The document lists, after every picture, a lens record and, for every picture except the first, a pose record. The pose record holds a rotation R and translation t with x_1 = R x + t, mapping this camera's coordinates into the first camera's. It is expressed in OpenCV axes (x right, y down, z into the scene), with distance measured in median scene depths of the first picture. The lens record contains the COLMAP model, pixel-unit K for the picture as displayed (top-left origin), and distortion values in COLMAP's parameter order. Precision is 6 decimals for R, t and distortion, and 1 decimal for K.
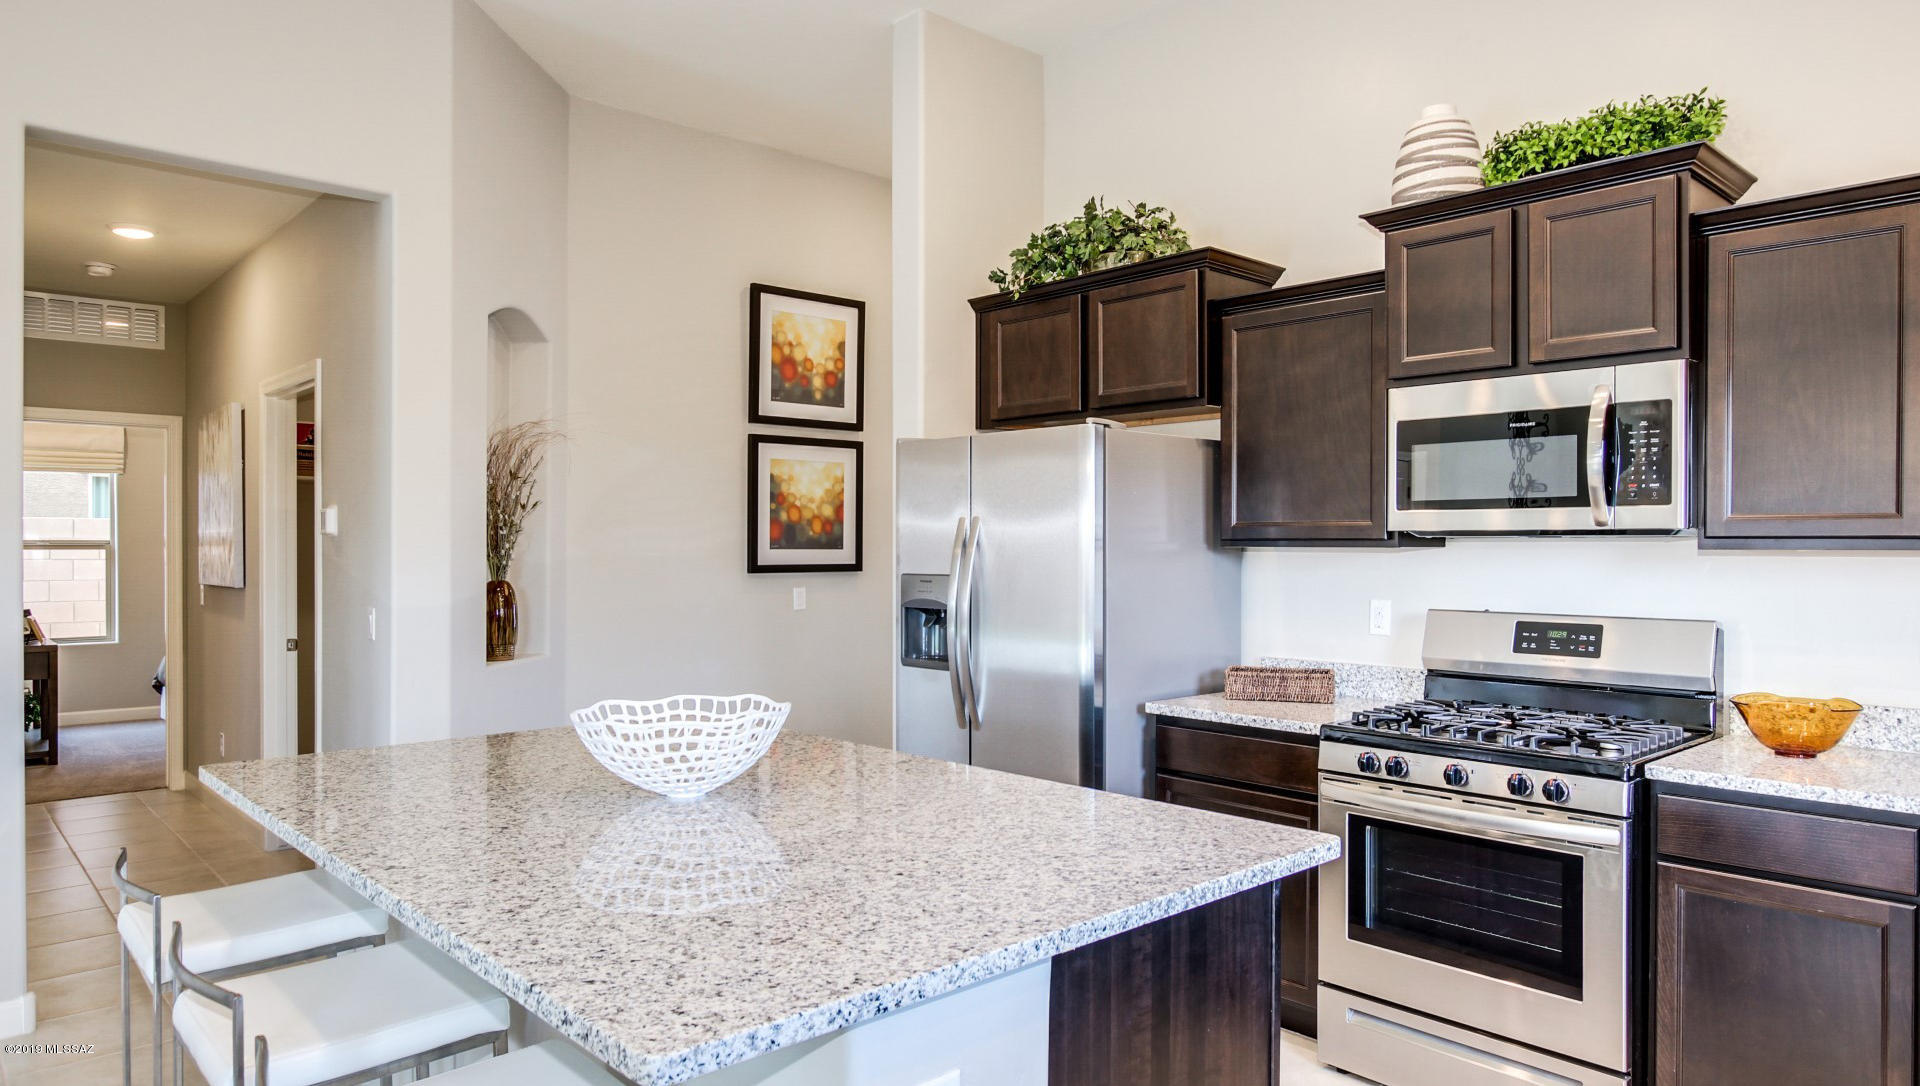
lens RADIAL K [[1183.6, 0, 960.0], [0, 1183.6, 543.0], [0, 0, 1]] dist [0.000044, 0.000010]
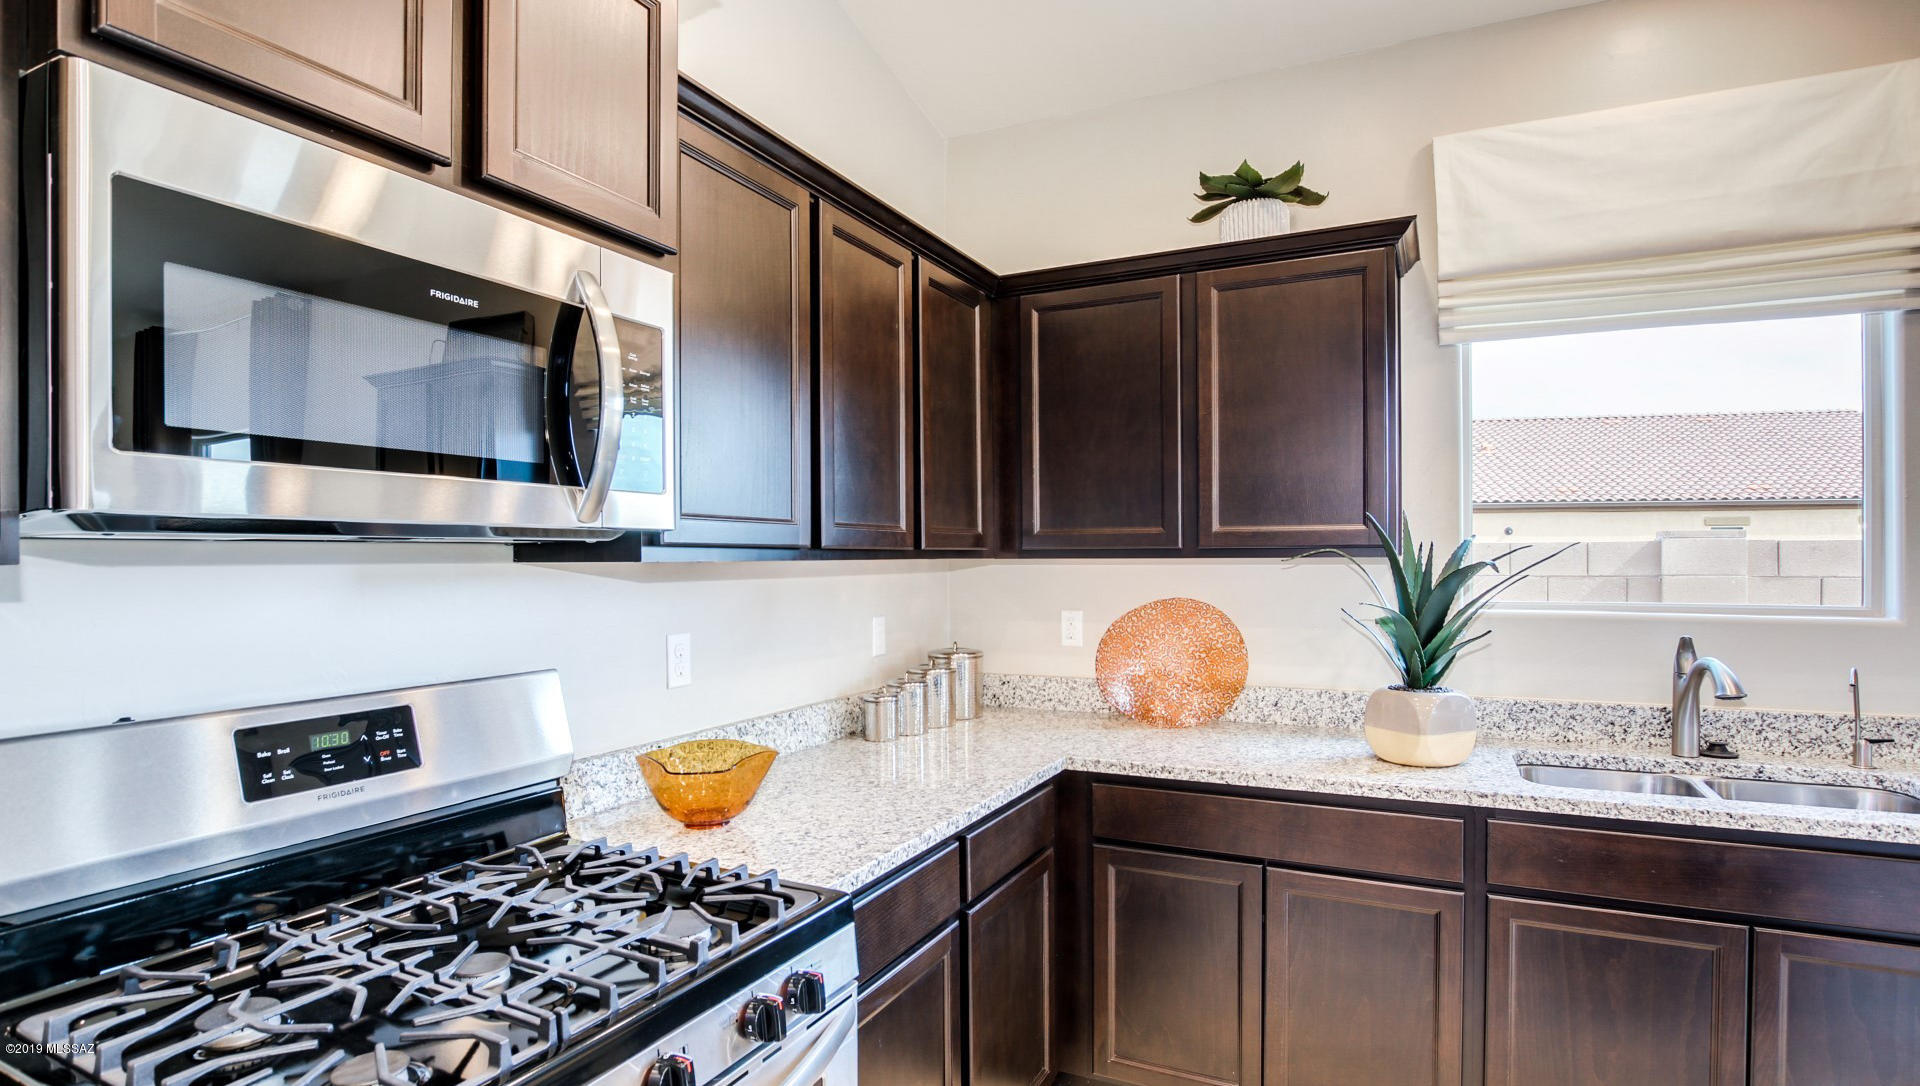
lens RADIAL K [[968.2, 0, 960.0], [0, 968.2, 543.0], [0, 0, 1]] dist [0.000688, 0.000202]
pose [[-0.367851, 0.011875, 0.929809, 0.039060], [-0.006972, 0.999855, -0.015527, 0.000706], [-0.929859, -0.012194, -0.367715, 0.921875]]
